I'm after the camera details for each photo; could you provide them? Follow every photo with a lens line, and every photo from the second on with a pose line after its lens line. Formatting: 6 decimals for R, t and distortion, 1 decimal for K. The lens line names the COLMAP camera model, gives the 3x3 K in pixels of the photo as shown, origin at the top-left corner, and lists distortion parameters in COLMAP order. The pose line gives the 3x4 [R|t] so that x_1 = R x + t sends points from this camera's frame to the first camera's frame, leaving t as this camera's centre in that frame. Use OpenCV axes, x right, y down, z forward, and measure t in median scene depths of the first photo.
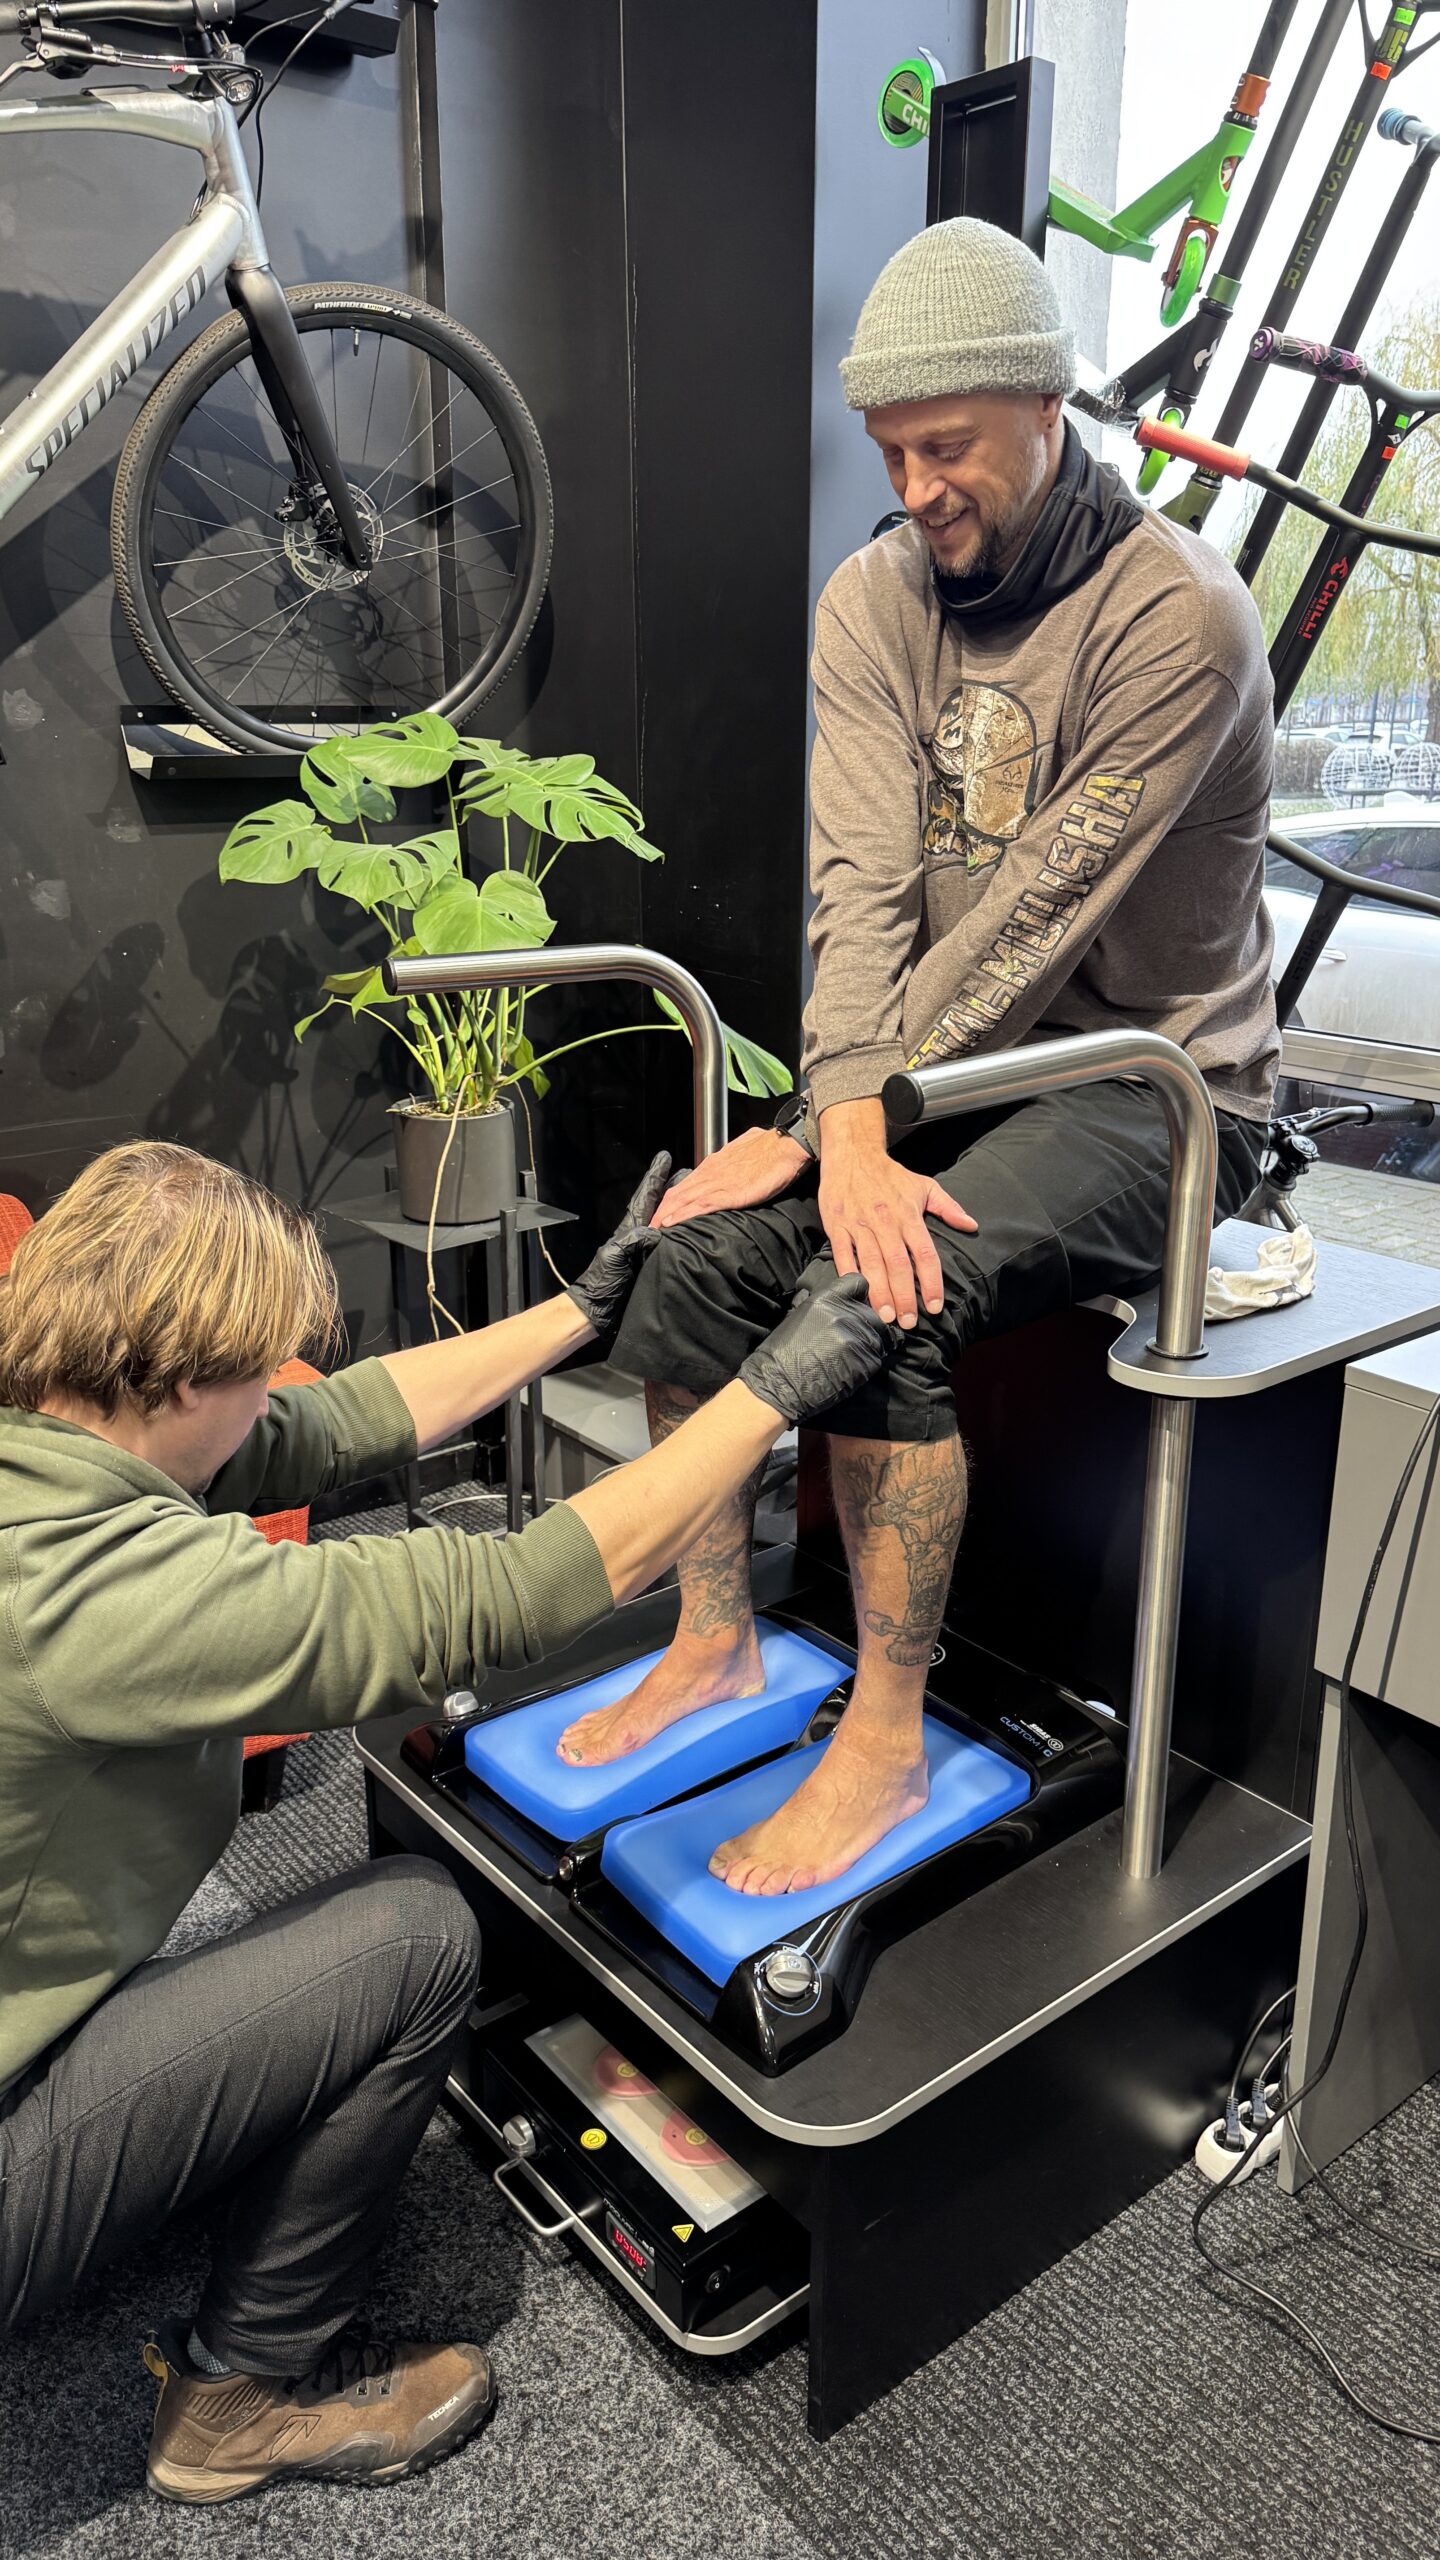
lens RADIAL K [[1794.3, 0, 714.0], [0, 1794.3, 1276.1], [0, 0, 1]] dist [0.026339, -0.043997]
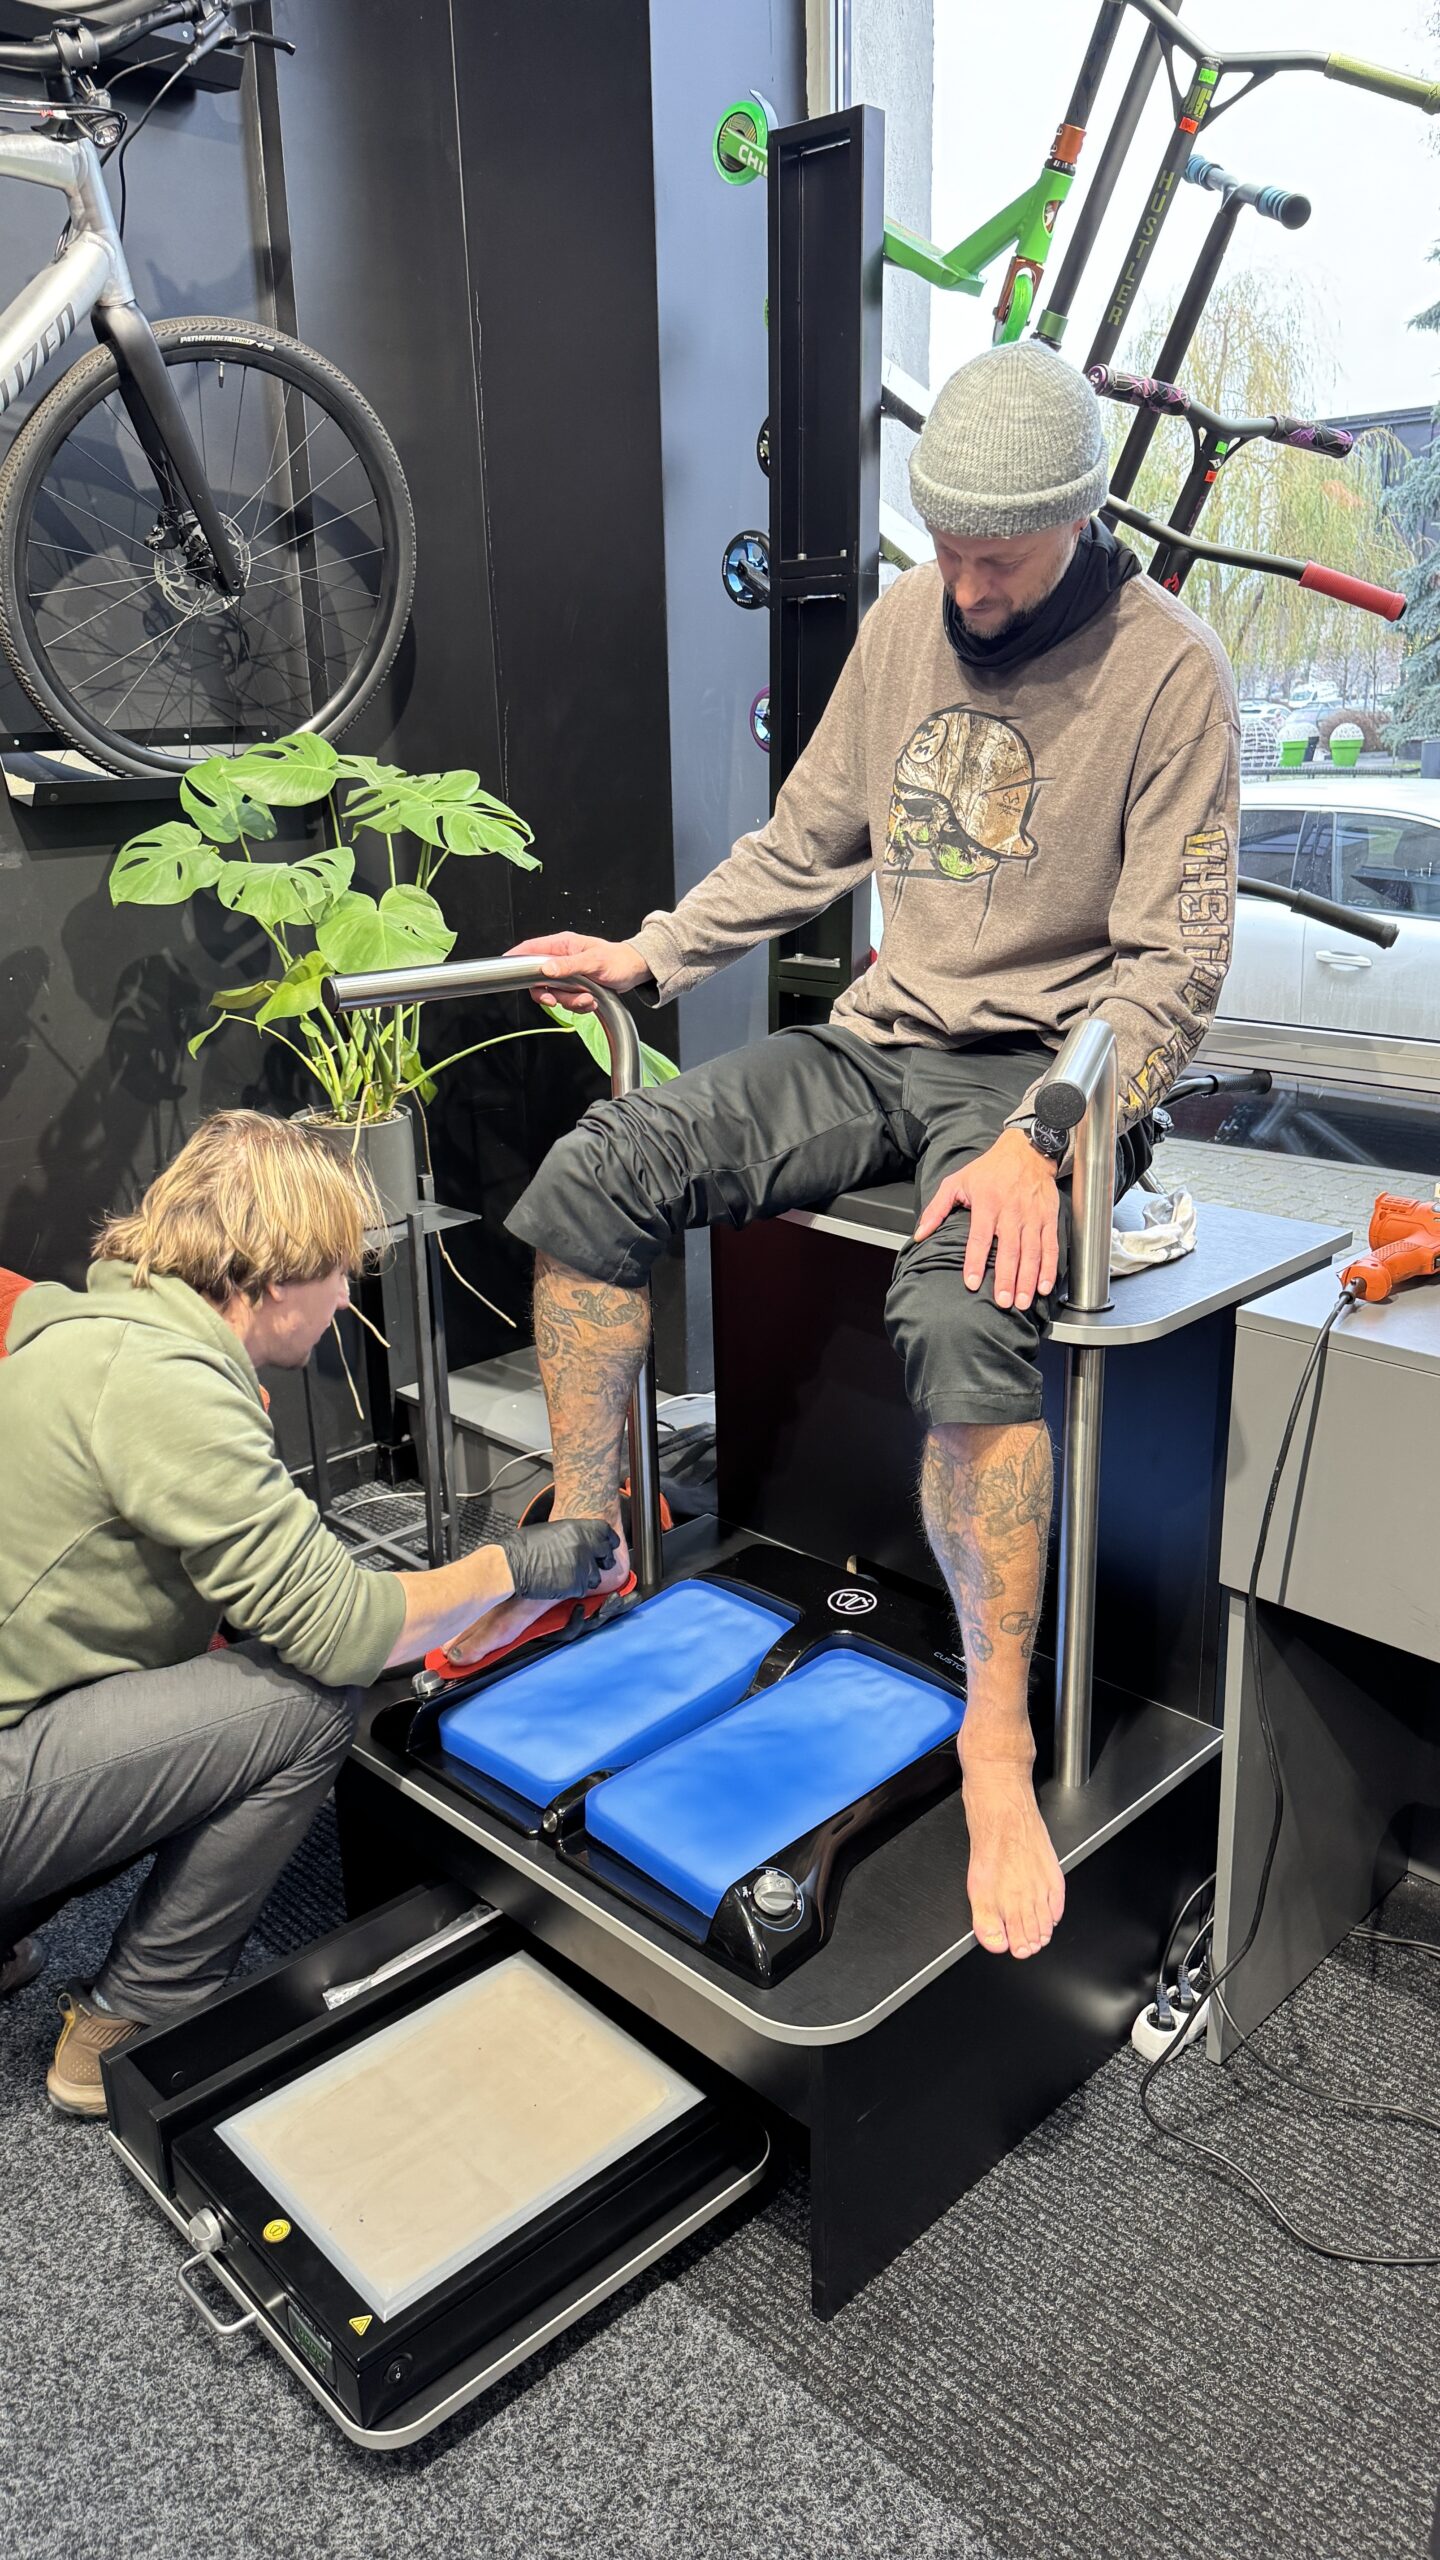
lens RADIAL K [[1792.2, 0, 720.0], [0, 1792.2, 1280.0], [0, 0, 1]] dist [0.024802, -0.045984]
pose [[0.993522, -0.054904, 0.099502, -0.068524], [0.054456, 0.998490, 0.007211, 0.005564], [-0.099747, -0.001746, 0.995011, -0.066732]]
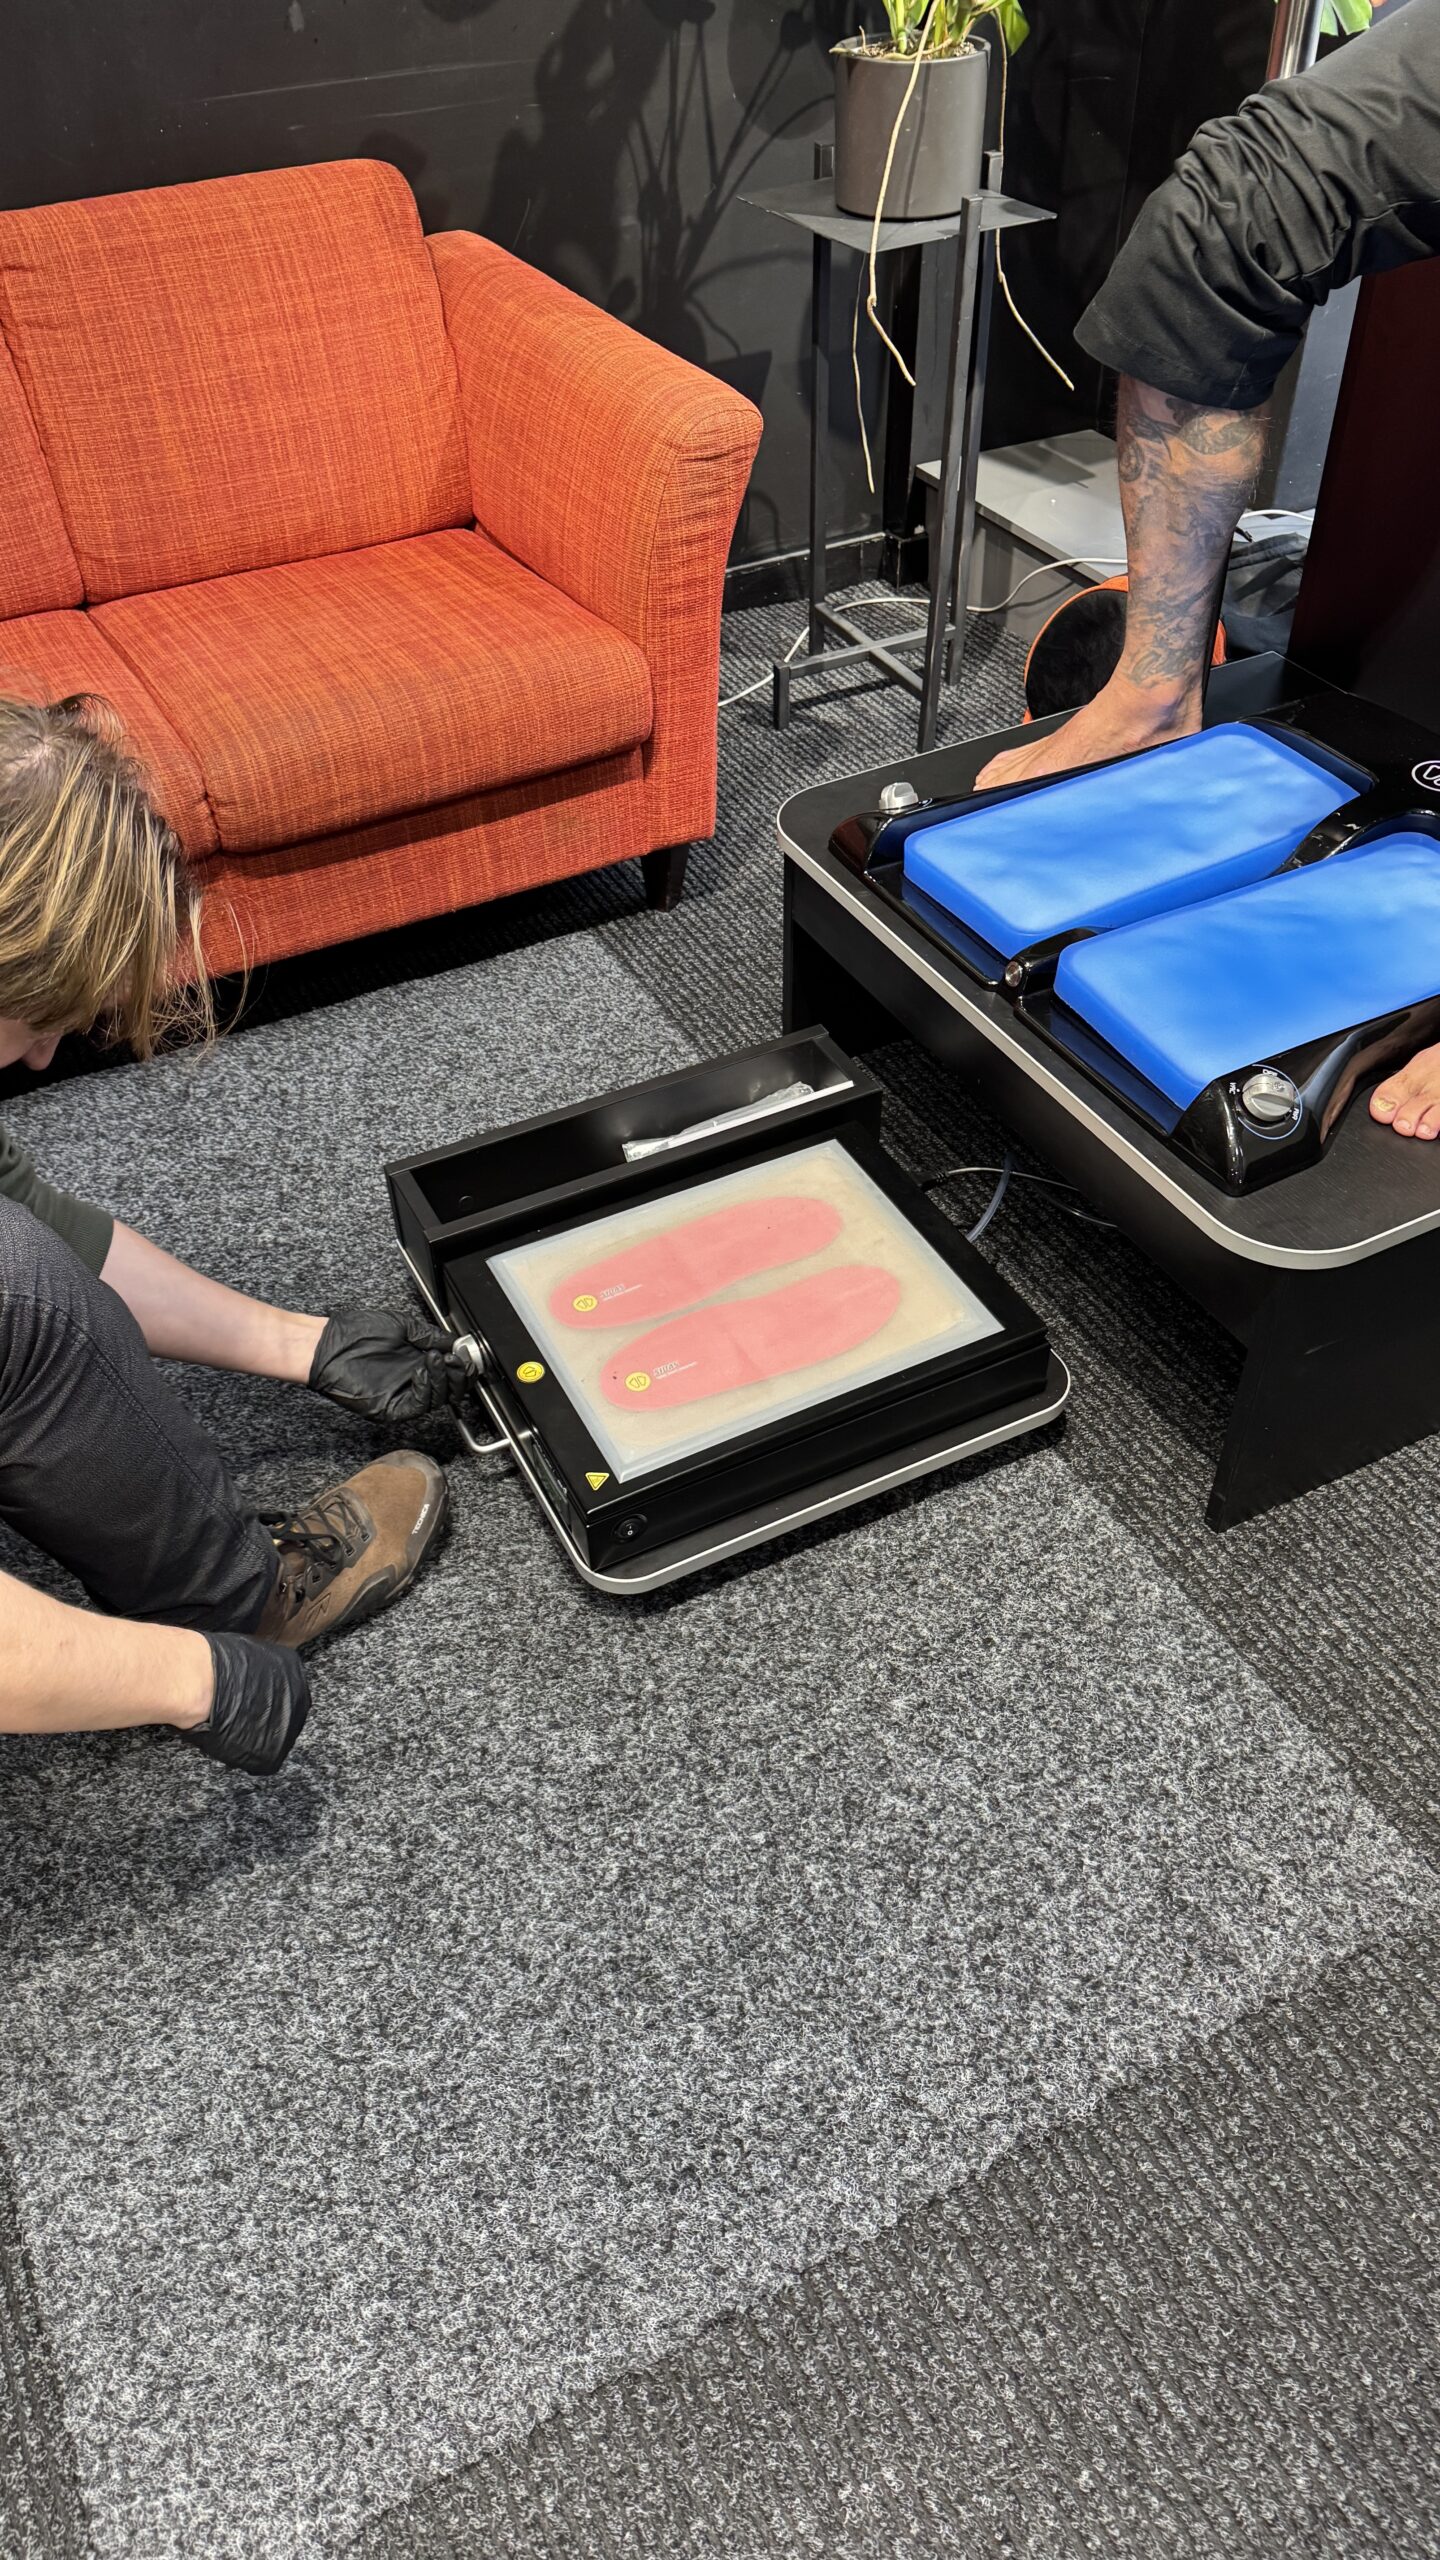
lens RADIAL K [[1788.5, 0, 677.6], [0, 1788.5, 1278.2], [0, 0, 1]] dist [0.096997, -0.131065]
pose [[0.978155, 0.118938, -0.170489, -0.072856], [-0.033037, 0.898667, 0.437386, 0.069666], [0.205235, -0.422198, 0.882965, 0.080929]]
